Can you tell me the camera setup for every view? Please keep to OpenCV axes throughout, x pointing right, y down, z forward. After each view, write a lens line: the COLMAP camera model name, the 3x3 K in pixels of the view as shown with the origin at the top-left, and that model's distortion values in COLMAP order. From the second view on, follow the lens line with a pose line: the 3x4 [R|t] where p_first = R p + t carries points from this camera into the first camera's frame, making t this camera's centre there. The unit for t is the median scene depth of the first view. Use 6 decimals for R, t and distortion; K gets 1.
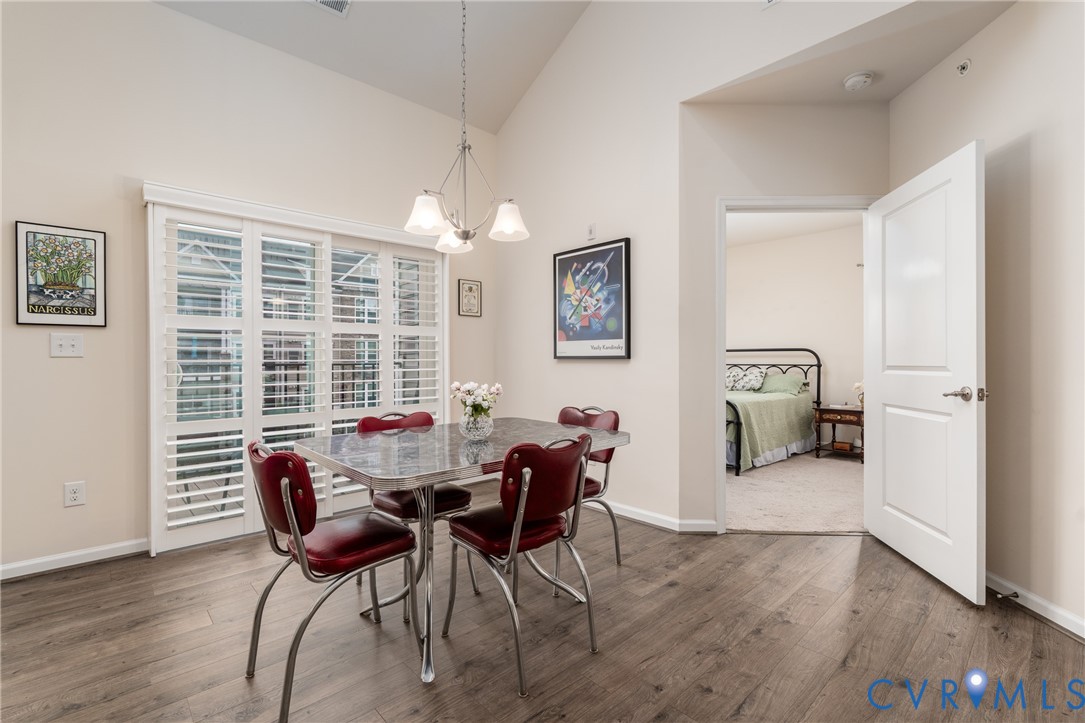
lens RADIAL K [[484.8, 0, 542.4], [0, 484.8, 360.2], [0, 0, 1]] dist [-0.004885, 0.001115]
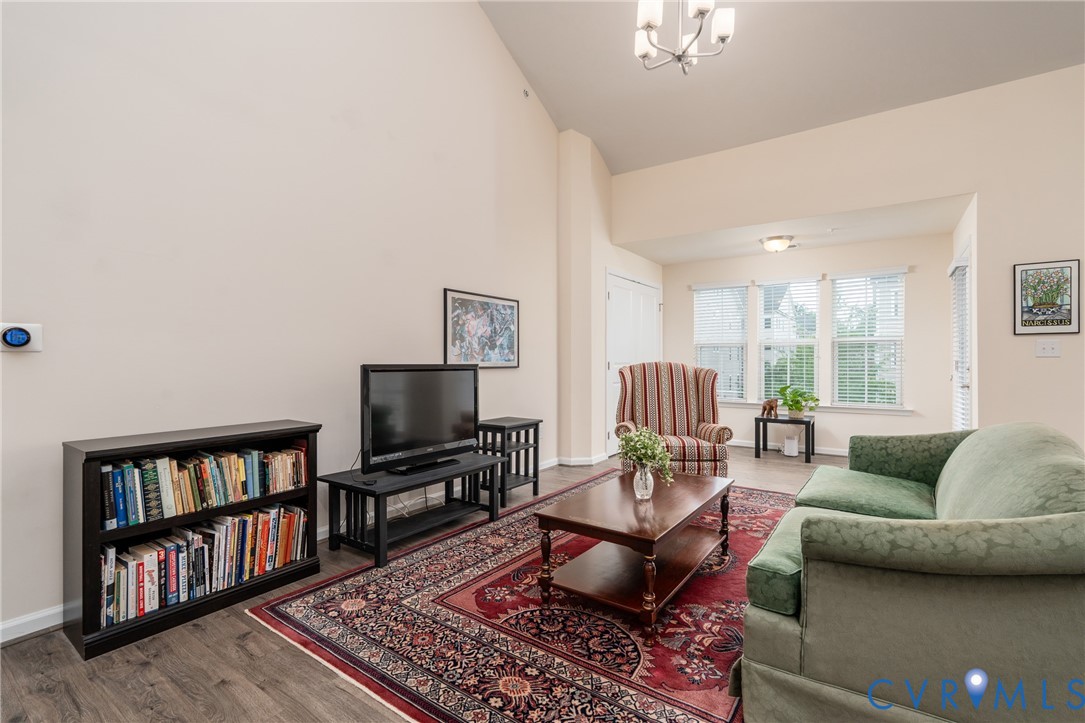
lens RADIAL K [[484.8, 0, 545.4], [0, 484.8, 360.1], [0, 0, 1]] dist [-0.004885, 0.001115]
pose [[0.222385, 0.002330, -0.974956, 0.020604], [0.001062, 0.999996, 0.002632, -0.001615], [0.974958, -0.001620, 0.222382, -0.482175]]
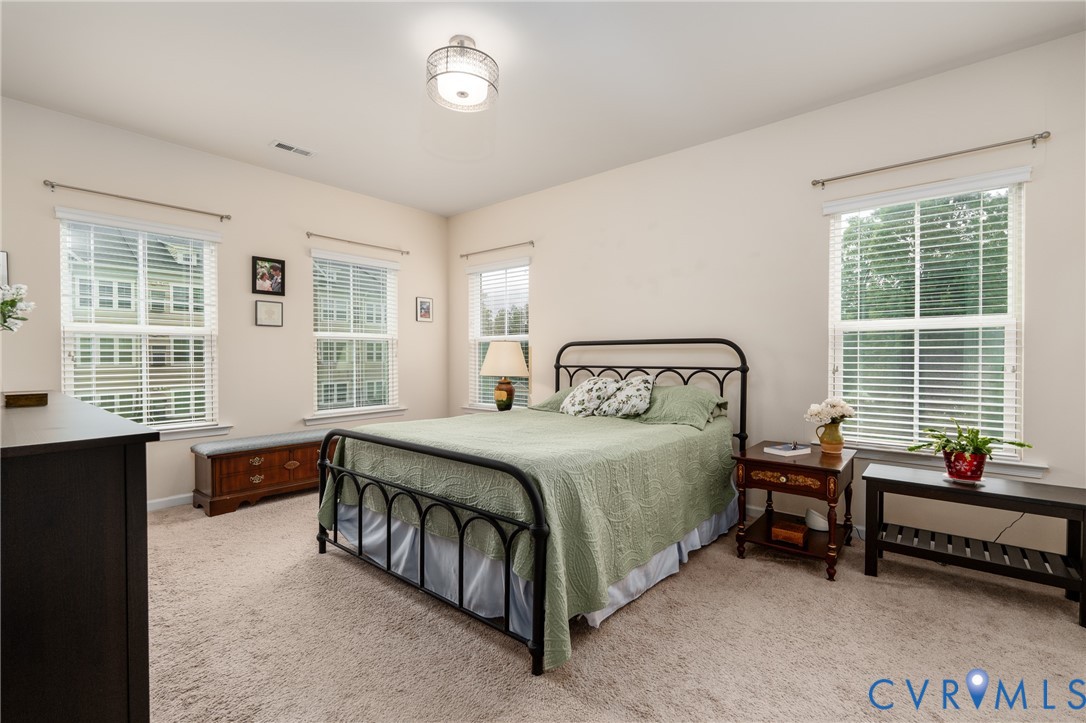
lens RADIAL K [[485.3, 0, 545.2], [0, 485.3, 372.4], [0, 0, 1]] dist [-0.004885, 0.001115]
pose [[0.991464, -0.007326, 0.130178, 0.457019], [0.003819, 0.999624, 0.027166, -0.002079], [-0.130328, -0.026437, 0.991118, 0.801616]]
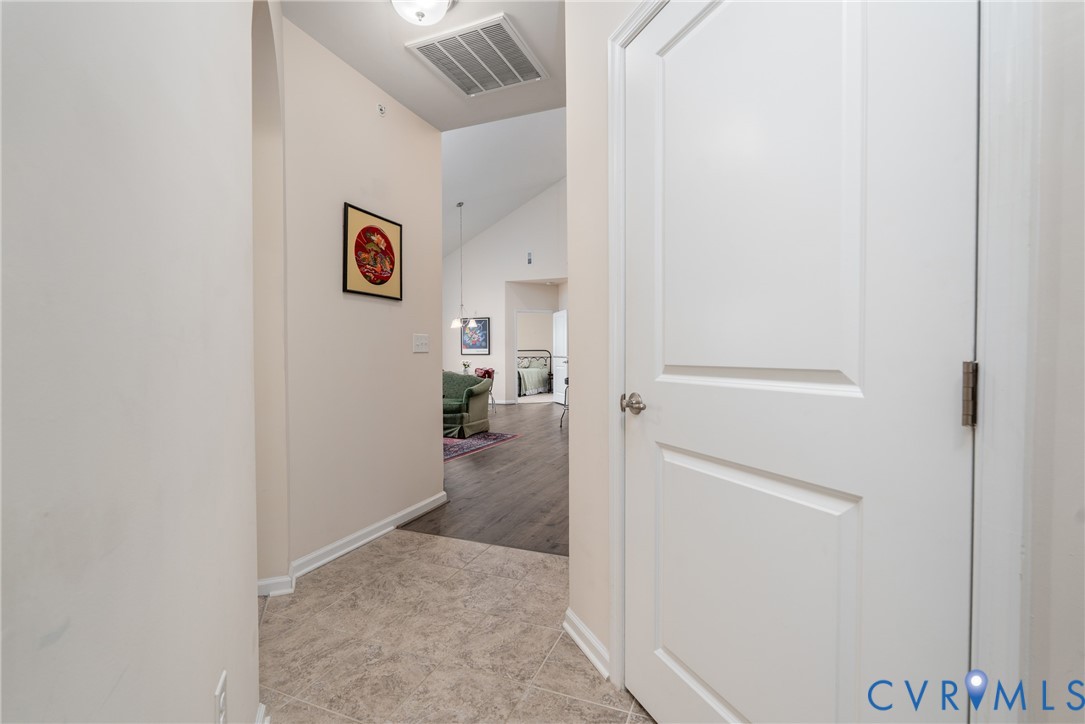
lens RADIAL K [[484.8, 0, 550.4], [0, 484.8, 358.7], [0, 0, 1]] dist [-0.004885, 0.001115]
pose [[0.896766, -0.006743, 0.442455, -0.814804], [0.004100, 0.999968, 0.006930, 0.002309], [-0.442487, -0.004400, 0.896764, -1.908902]]
